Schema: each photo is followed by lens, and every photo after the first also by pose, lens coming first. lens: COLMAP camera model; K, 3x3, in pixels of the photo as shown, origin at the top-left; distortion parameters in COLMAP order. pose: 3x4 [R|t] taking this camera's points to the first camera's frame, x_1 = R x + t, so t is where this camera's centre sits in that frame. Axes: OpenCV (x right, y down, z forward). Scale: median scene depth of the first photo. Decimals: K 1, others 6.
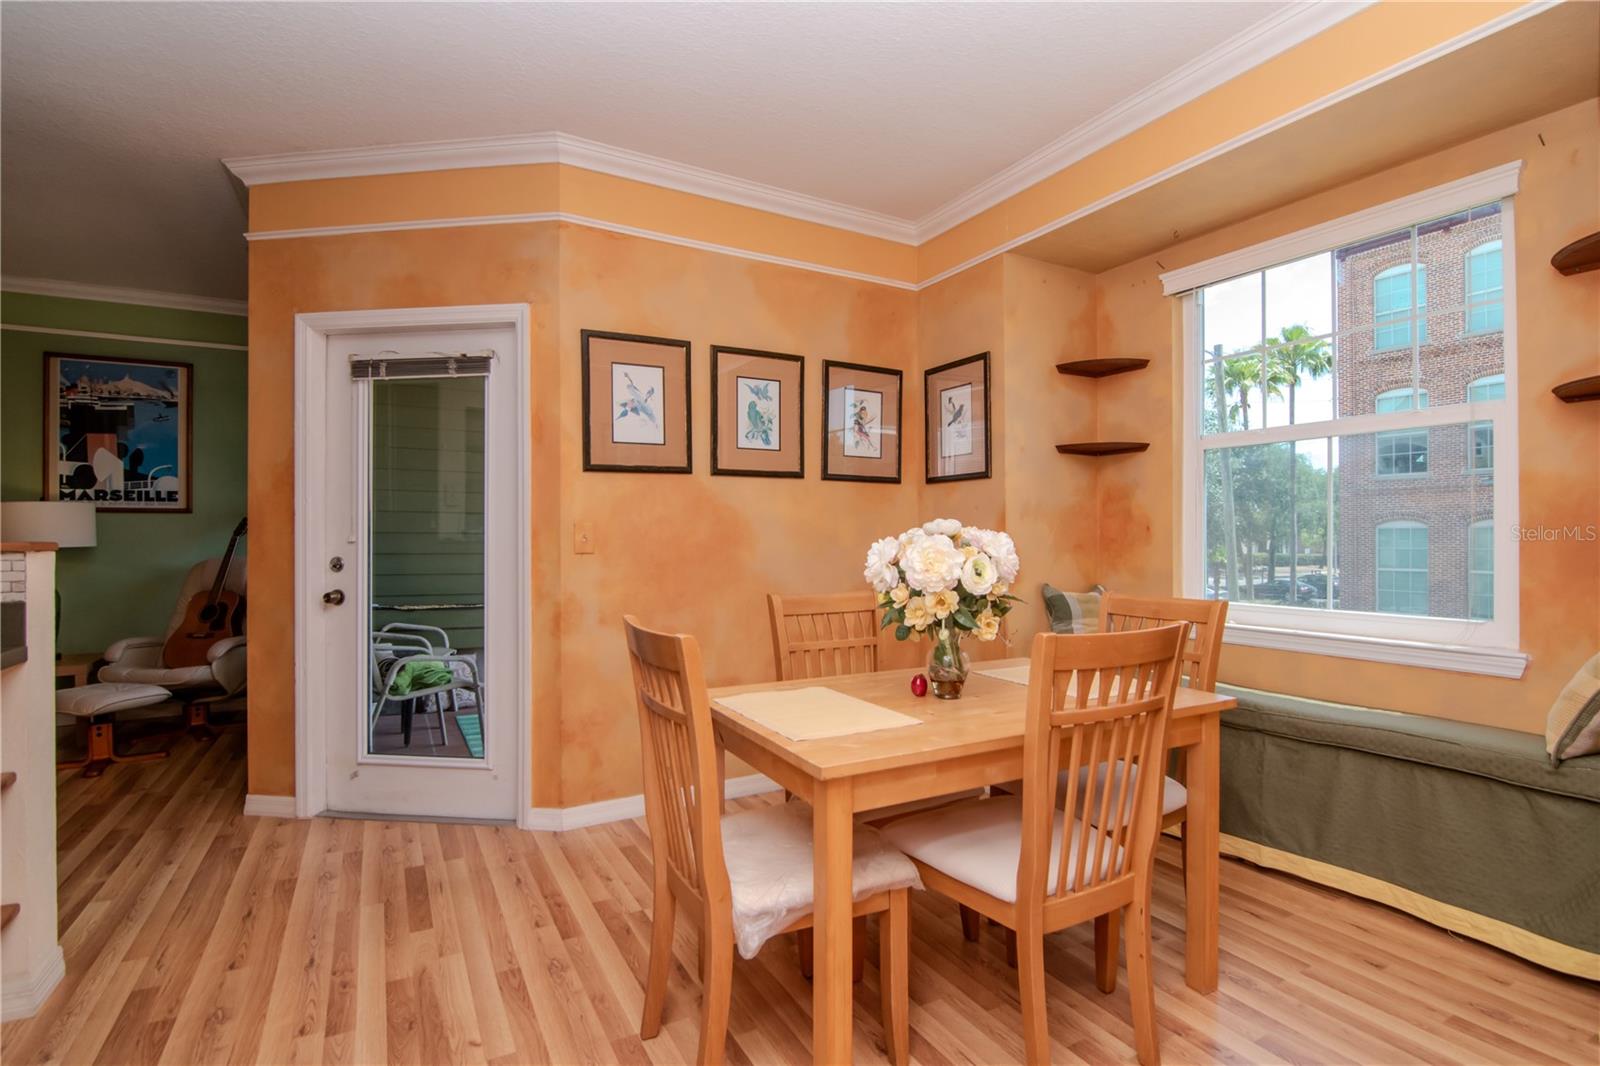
lens RADIAL K [[793.1, 0, 820.8], [0, 793.1, 547.1], [0, 0, 1]] dist [0.005259, -0.010924]
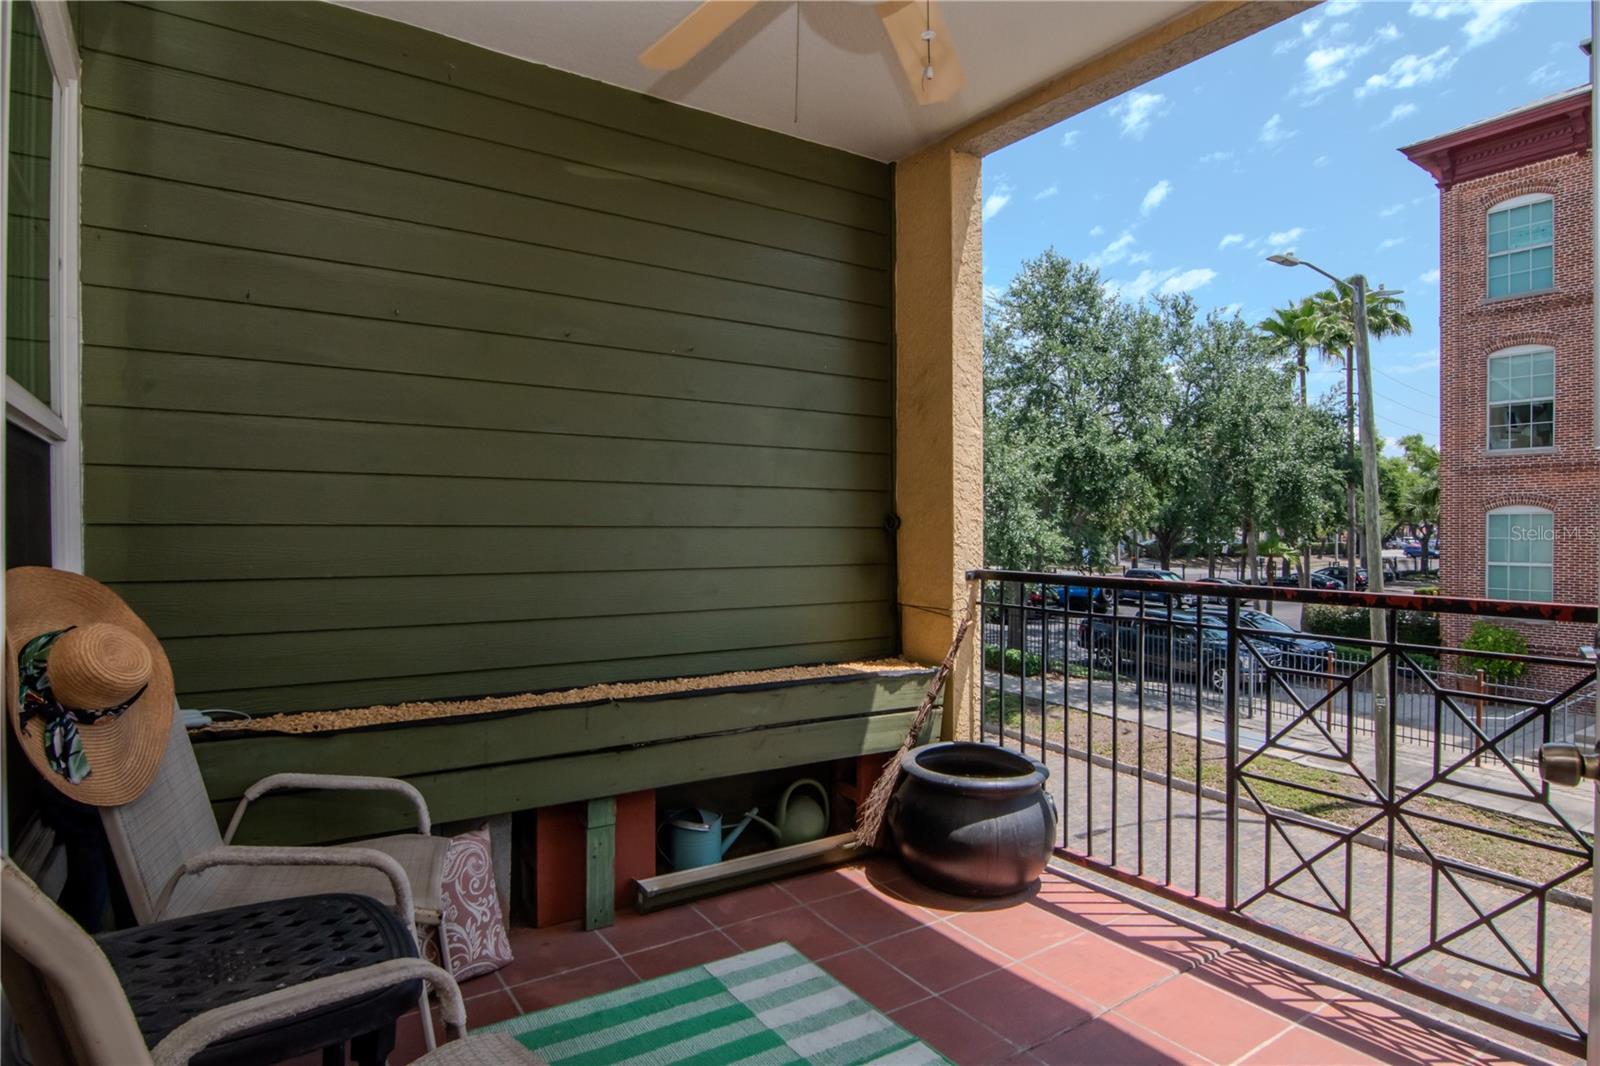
lens RADIAL K [[888.4, 0, 805.0], [0, 888.4, 542.4], [0, 0, 1]] dist [-0.008849, -0.008805]
pose [[0.997651, -0.003354, 0.068426, -0.073330], [0.002898, 0.999973, 0.006764, -0.002725], [-0.068447, -0.006549, 0.997633, 0.131424]]
